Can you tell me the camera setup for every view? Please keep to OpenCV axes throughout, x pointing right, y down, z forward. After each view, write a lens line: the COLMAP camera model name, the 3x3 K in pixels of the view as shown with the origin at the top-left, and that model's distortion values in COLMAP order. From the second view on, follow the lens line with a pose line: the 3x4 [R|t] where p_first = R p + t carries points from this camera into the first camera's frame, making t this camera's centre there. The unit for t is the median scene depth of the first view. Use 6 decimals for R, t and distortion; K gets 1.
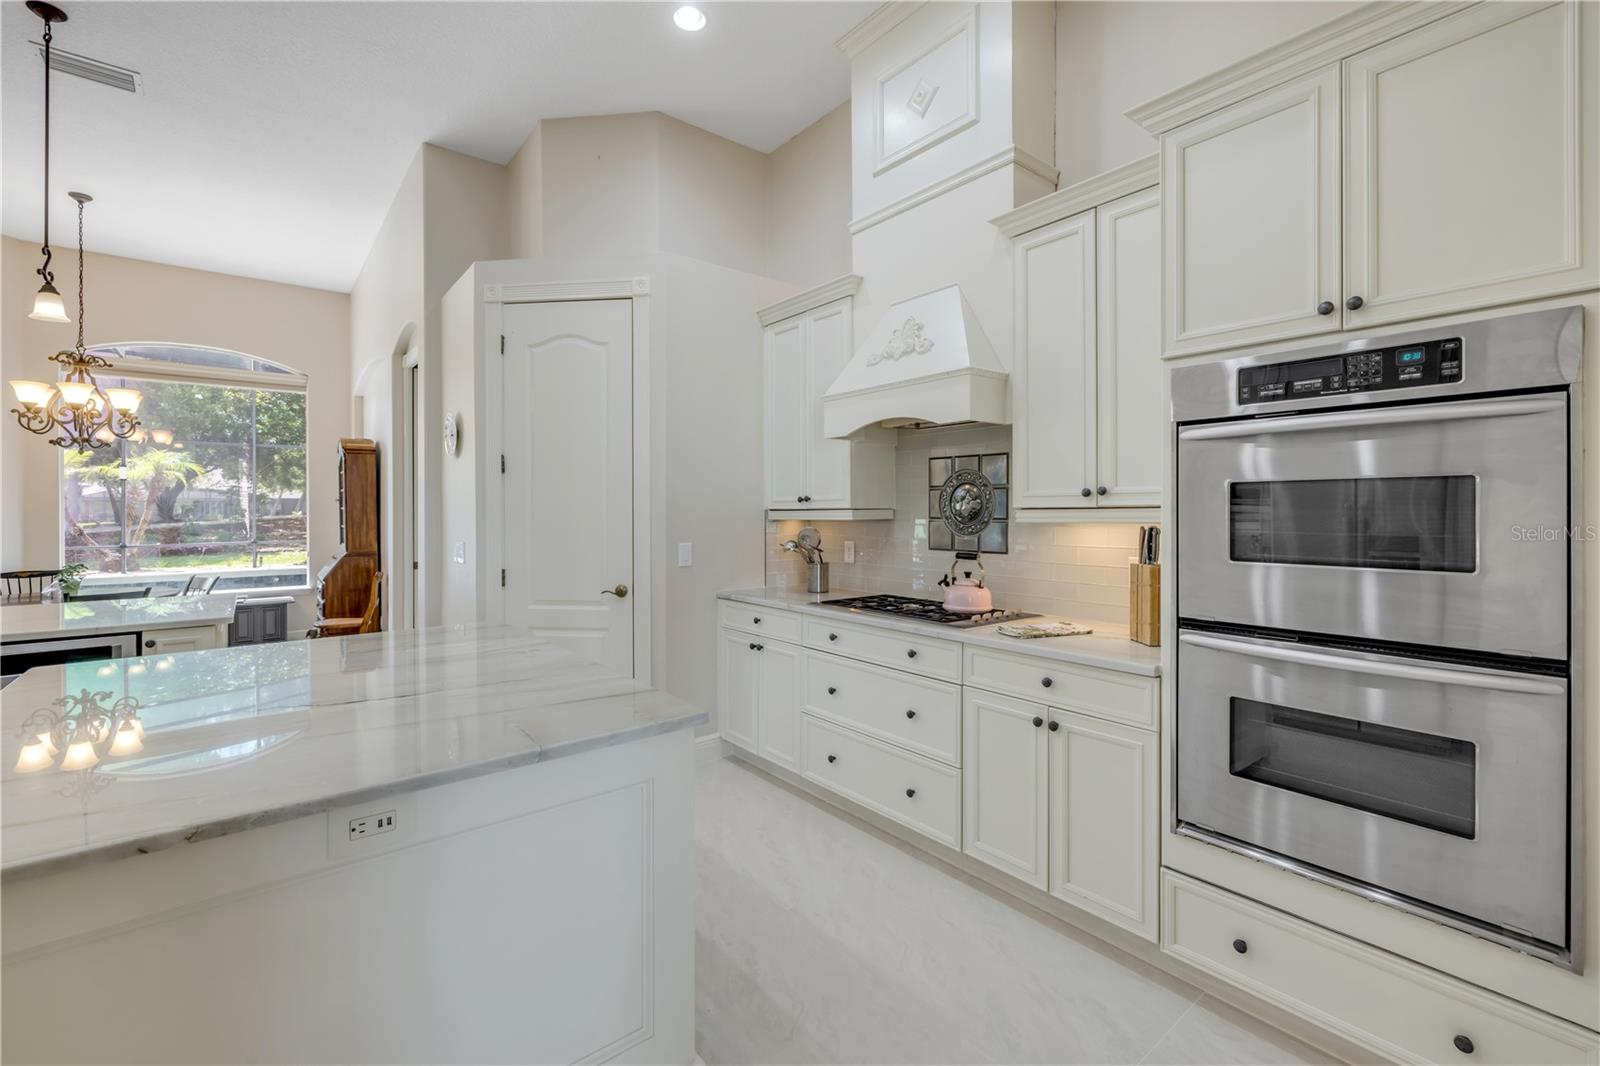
lens RADIAL K [[686.9, 0, 795.0], [0, 686.9, 509.4], [0, 0, 1]] dist [0.000288, -0.000326]
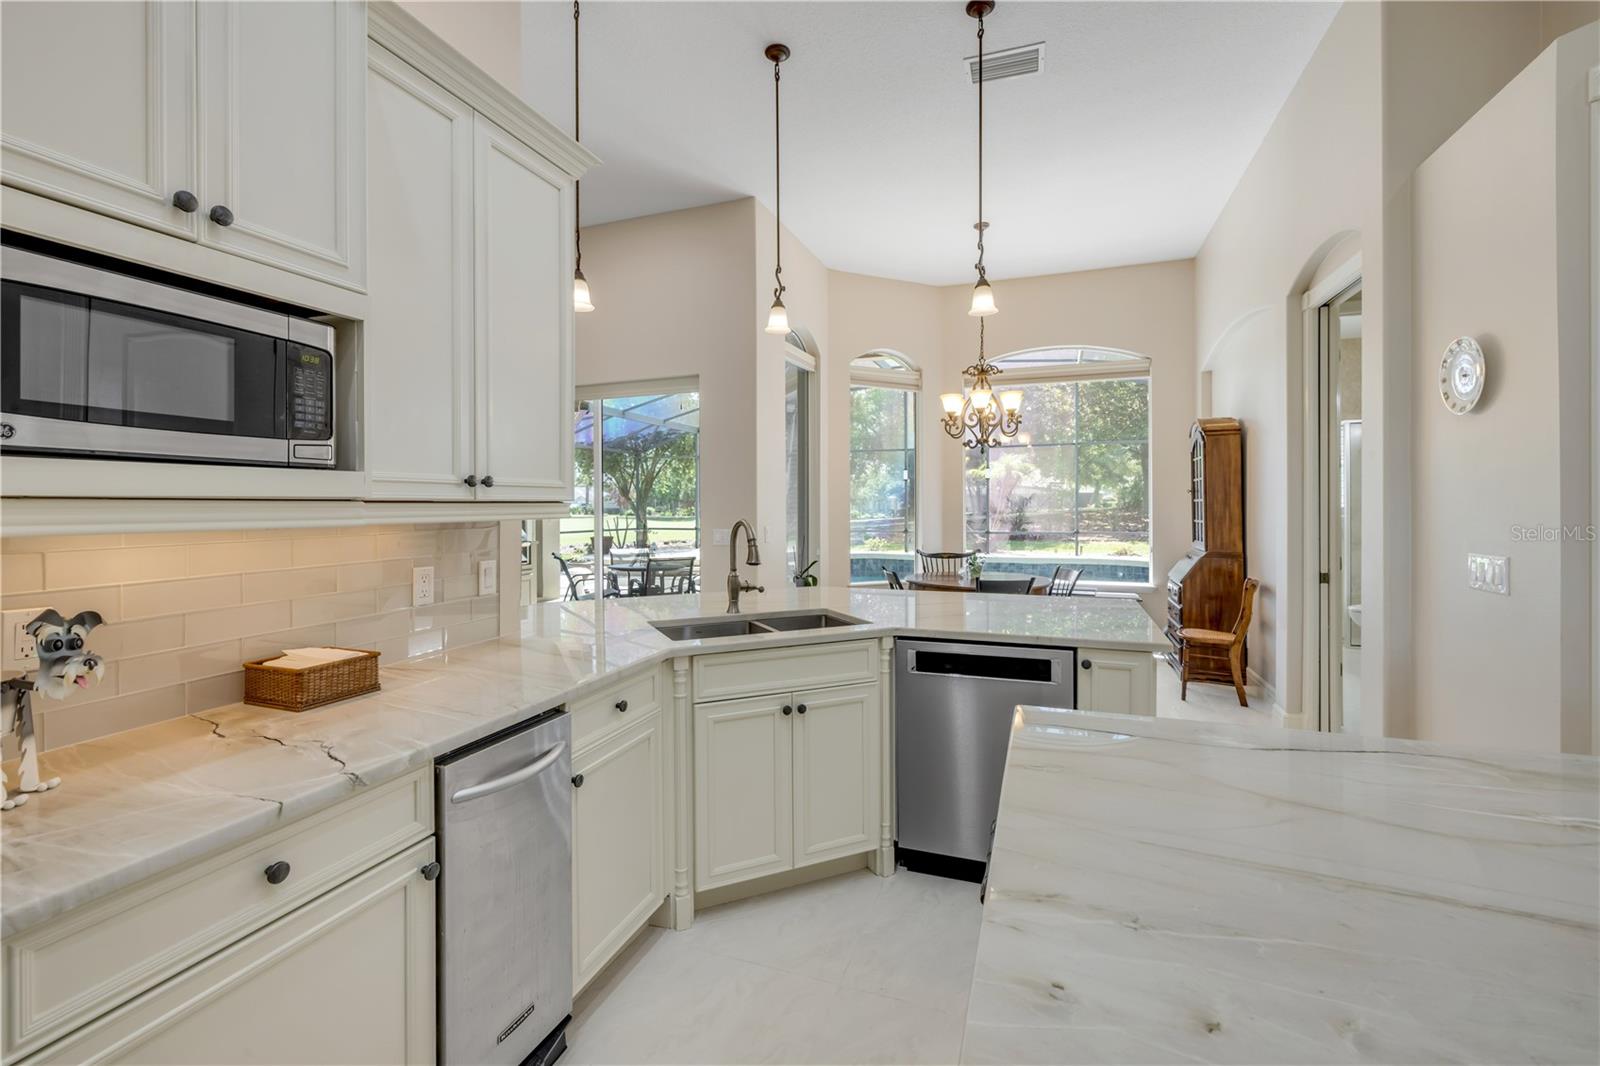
lens RADIAL K [[679.9, 0, 796.1], [0, 679.9, 504.8], [0, 0, 1]] dist [-0.000486, 0.000213]
pose [[0.513733, 0.000697, -0.857950, -0.192556], [0.002146, 0.999995, 0.002098, 0.001294], [0.857947, -0.002919, 0.513730, 0.131047]]
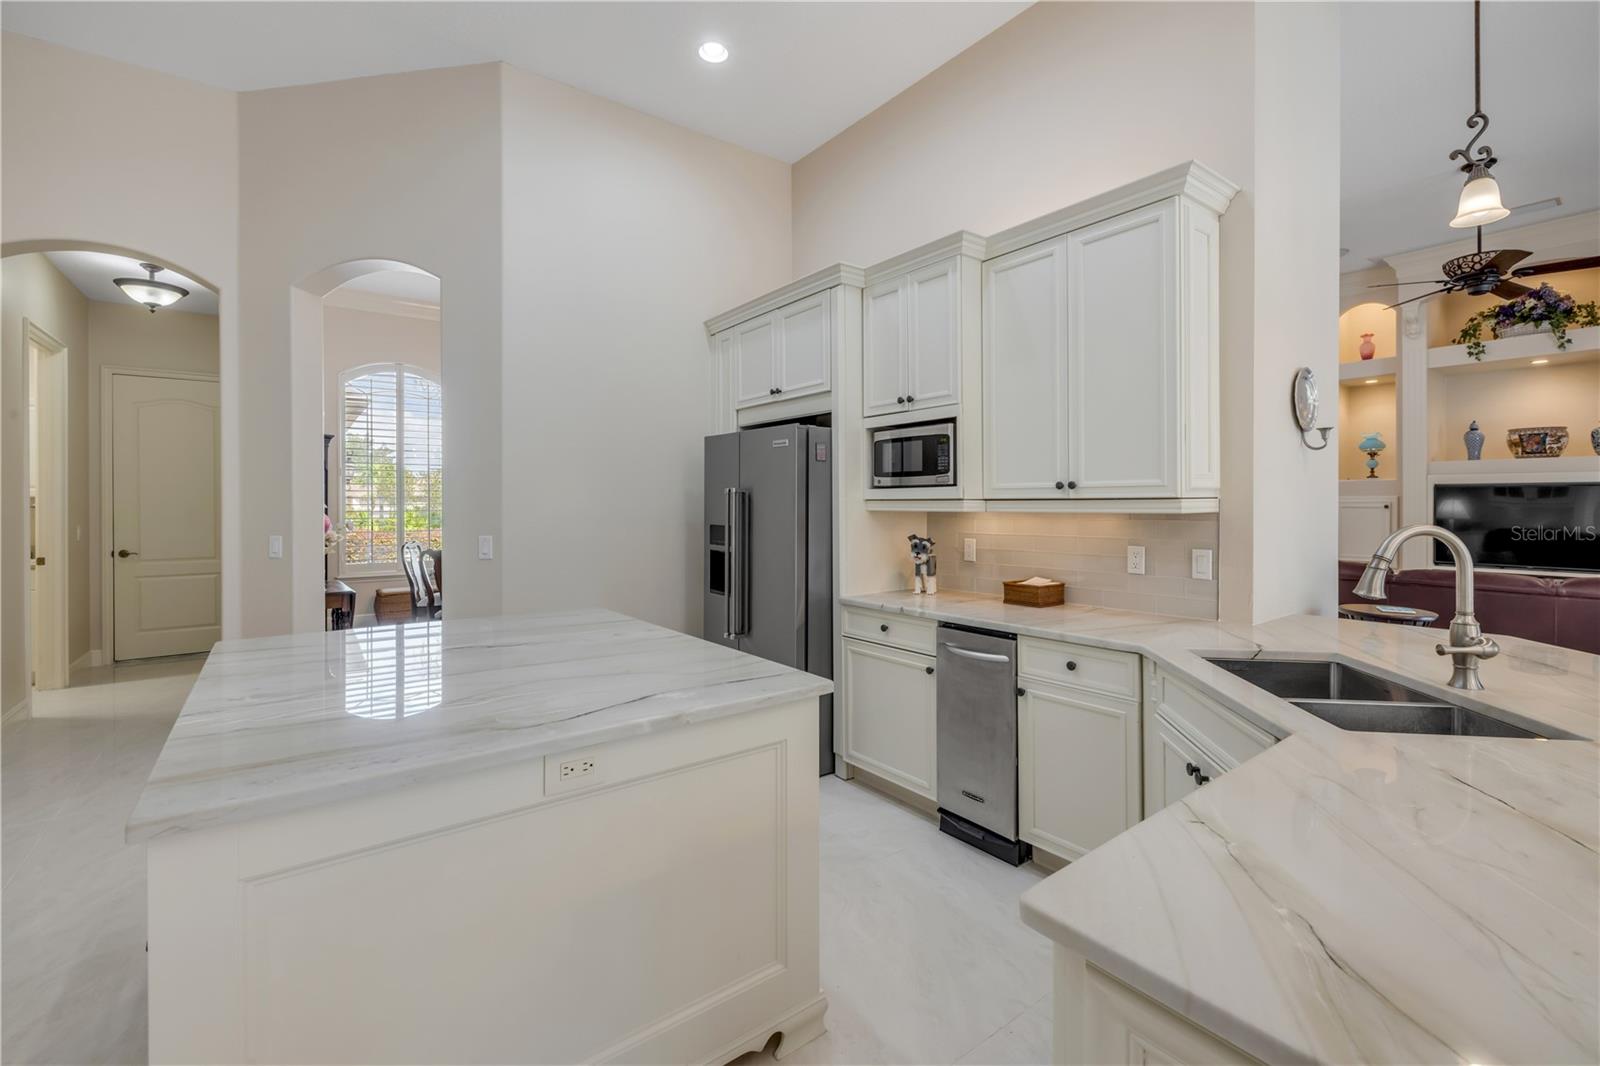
lens RADIAL K [[686.9, 0, 795.0], [0, 686.9, 509.4], [0, 0, 1]] dist [0.000288, -0.000326]
pose [[-0.999201, 0.005397, 0.039607, -0.363255], [0.005761, 0.999942, 0.009070, 0.001759], [-0.039556, 0.009291, -0.999174, 0.618190]]
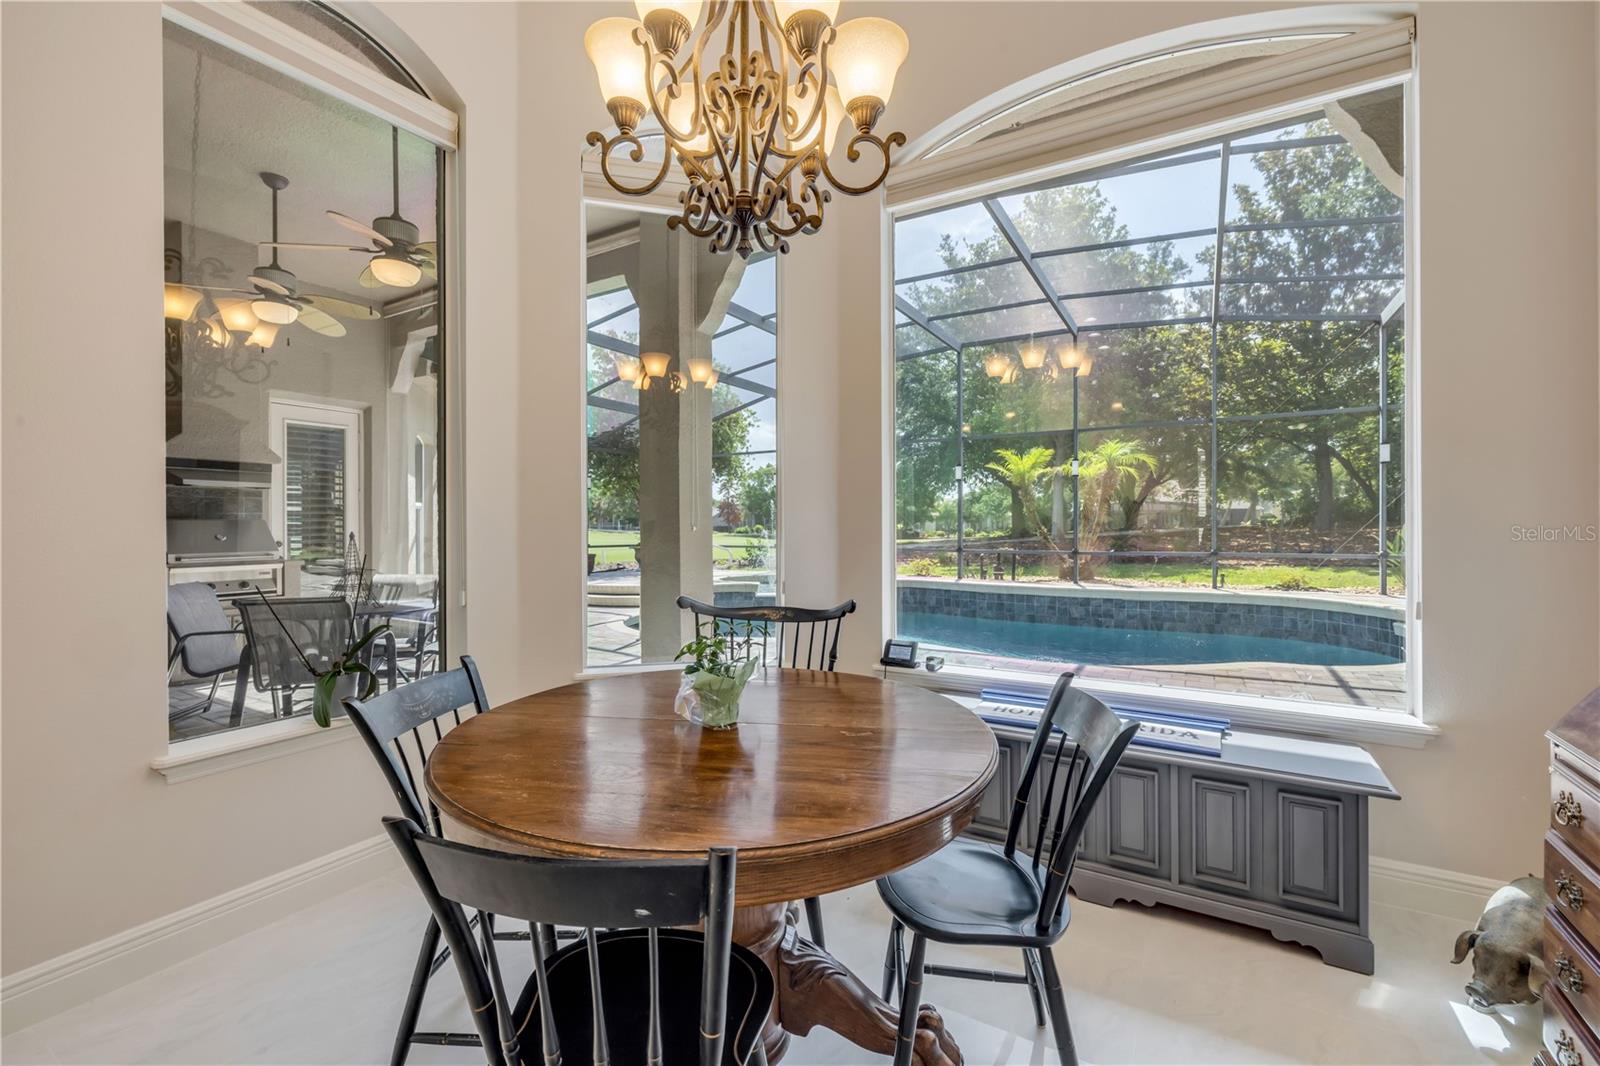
lens RADIAL K [[670.3, 0, 795.8], [0, 670.3, 524.3], [0, 0, 1]] dist [-0.000230, -0.000013]
pose [[0.348785, 0.002031, -0.937201, -0.619426], [0.002200, 0.999993, 0.002986, 0.031125], [0.937200, -0.003103, 0.348778, 0.755163]]
